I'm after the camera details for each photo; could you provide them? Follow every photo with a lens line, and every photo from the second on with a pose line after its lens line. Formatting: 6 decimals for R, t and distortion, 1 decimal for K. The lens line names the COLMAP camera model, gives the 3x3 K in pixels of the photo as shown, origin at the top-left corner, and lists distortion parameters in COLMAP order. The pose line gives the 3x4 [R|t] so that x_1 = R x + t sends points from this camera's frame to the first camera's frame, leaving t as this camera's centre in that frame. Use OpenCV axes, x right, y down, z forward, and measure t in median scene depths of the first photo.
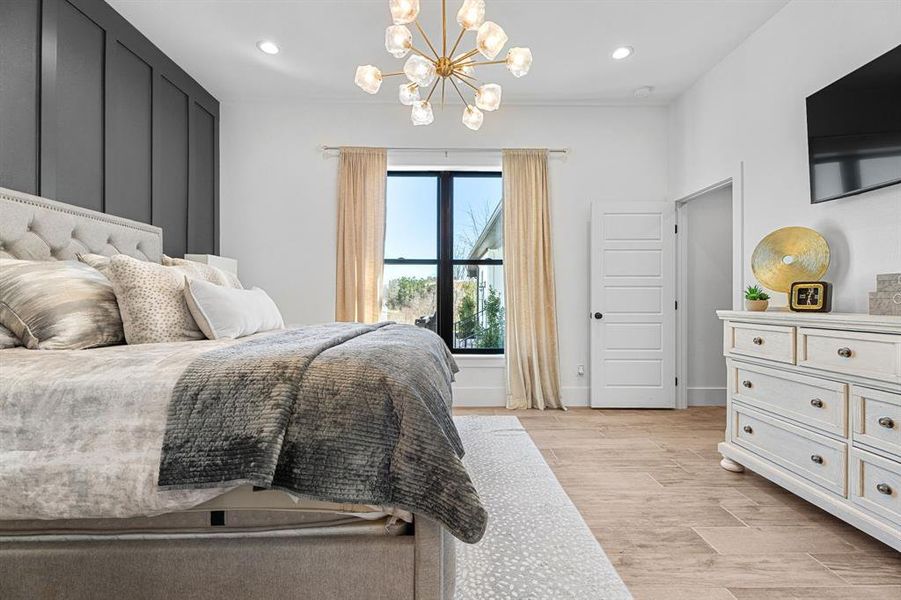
lens RADIAL K [[397.9, 0, 449.6], [0, 397.9, 298.2], [0, 0, 1]] dist [0.003773, -0.000741]
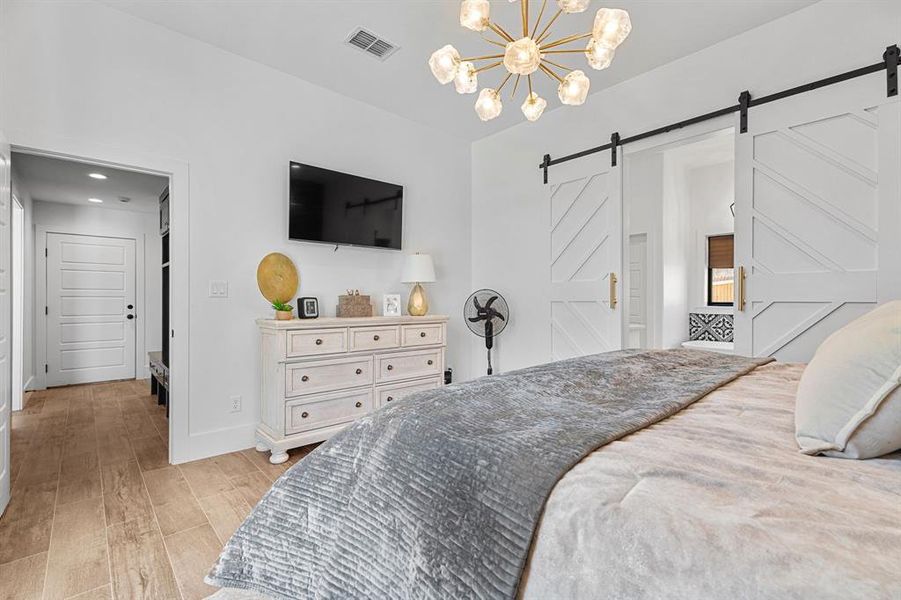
lens RADIAL K [[397.9, 0, 451.5], [0, 397.9, 301.2], [0, 0, 1]] dist [0.003773, -0.000741]
pose [[-0.666374, -0.004912, 0.745601, -0.519486], [-0.008852, 0.999960, -0.001323, -0.030264], [-0.745565, -0.007481, -0.666391, 1.610931]]
